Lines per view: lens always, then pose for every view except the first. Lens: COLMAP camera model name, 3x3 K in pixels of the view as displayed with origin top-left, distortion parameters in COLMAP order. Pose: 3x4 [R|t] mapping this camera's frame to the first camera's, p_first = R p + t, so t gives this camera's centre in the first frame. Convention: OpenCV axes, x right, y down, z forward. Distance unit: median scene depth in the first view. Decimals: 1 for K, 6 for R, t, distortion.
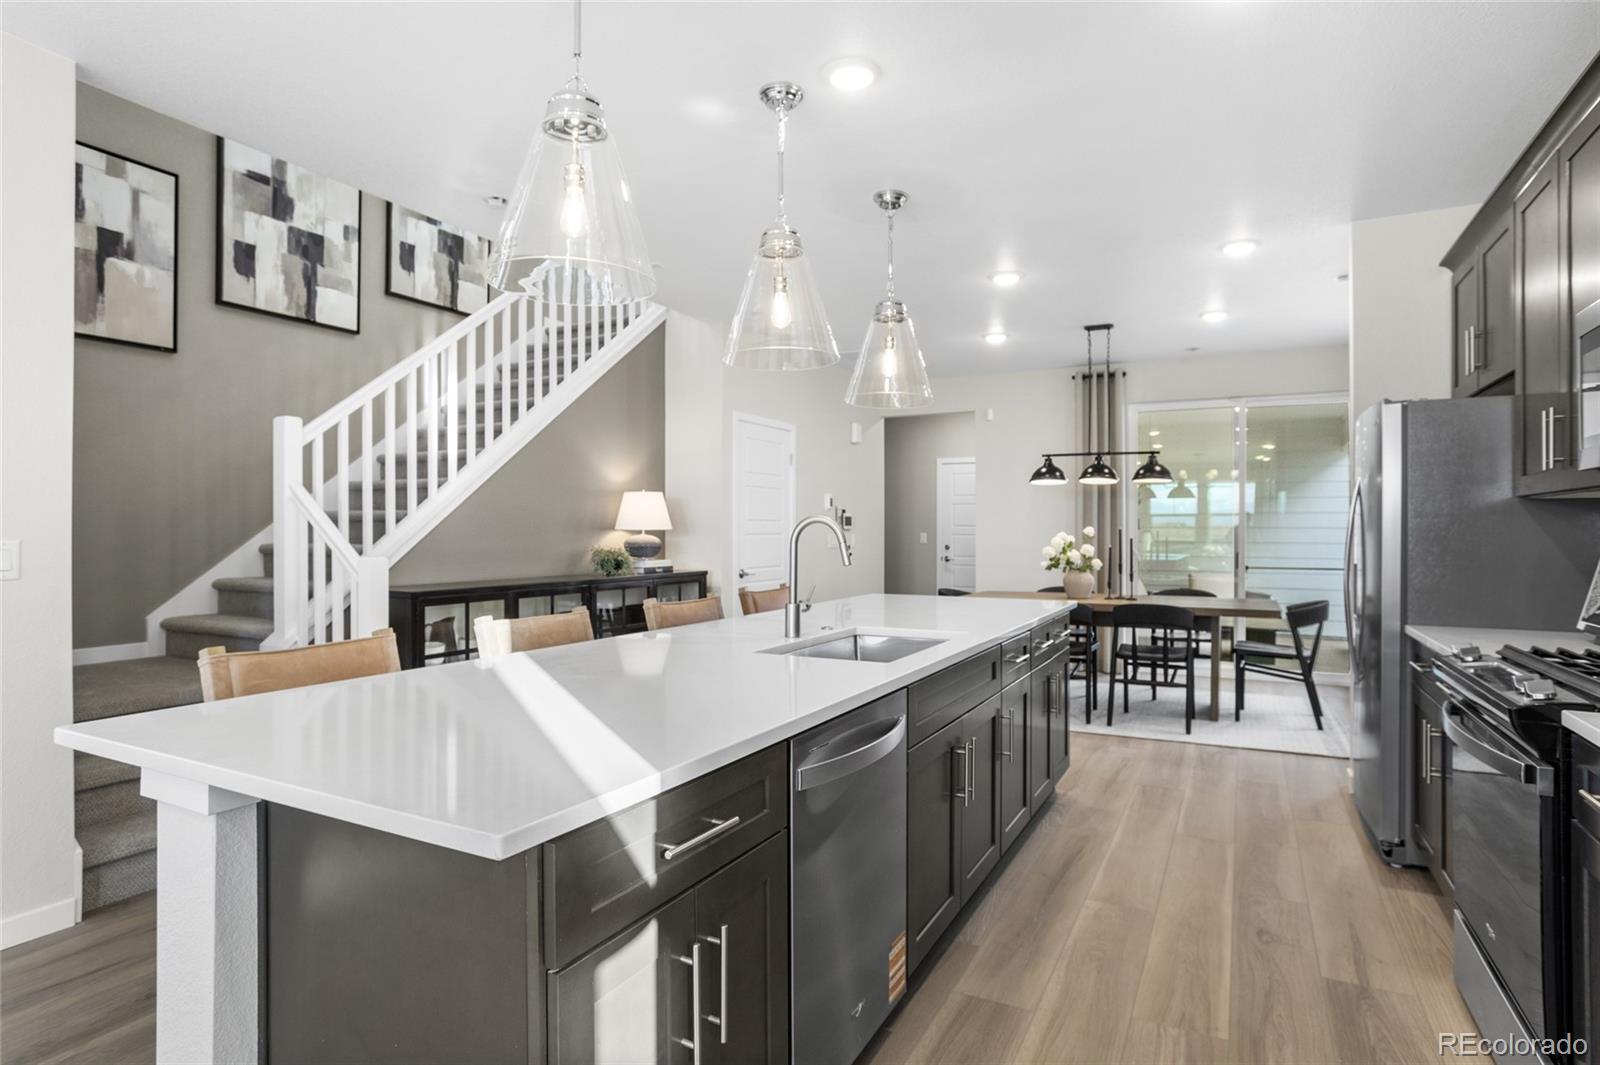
lens RADIAL K [[850.6, 0, 800.0], [0, 850.6, 532.5], [0, 0, 1]] dist [-0.002529, -0.029856]
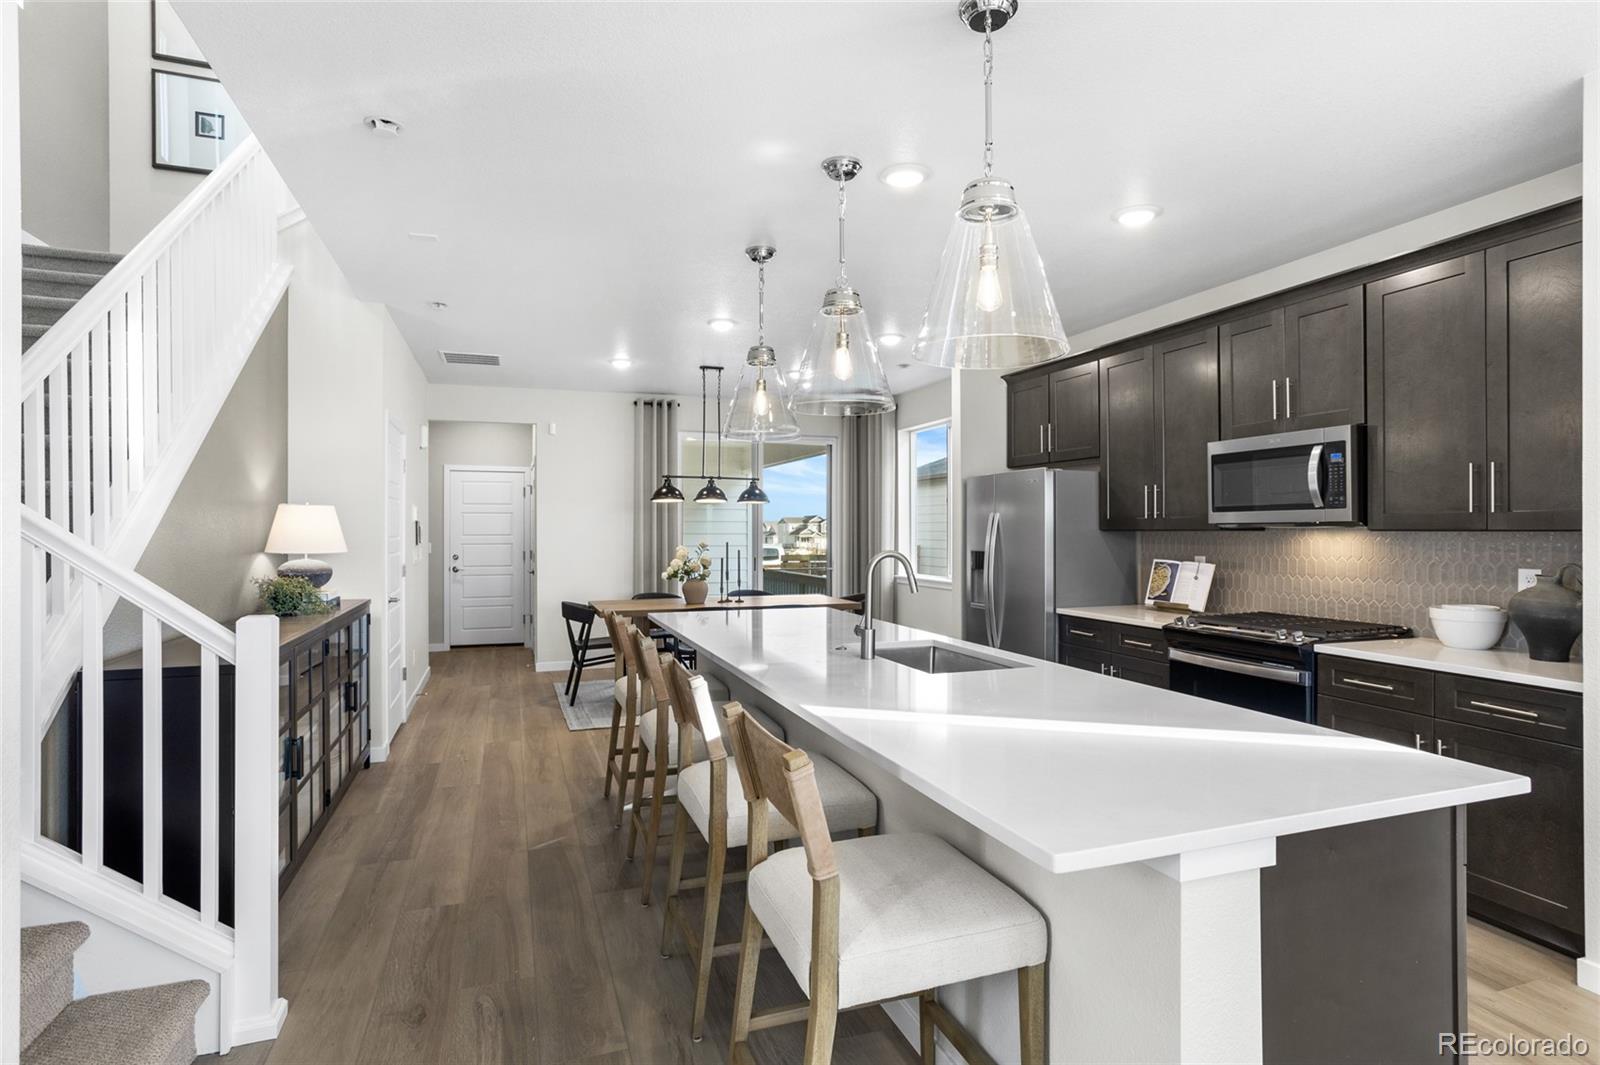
lens RADIAL K [[827.1, 0, 788.4], [0, 827.1, 521.9], [0, 0, 1]] dist [-0.056760, 0.035277]
pose [[0.695382, 0.005082, 0.718622, -0.476650], [0.001696, 0.999961, -0.008712, -0.028505], [-0.718638, 0.007277, 0.695346, 0.183548]]
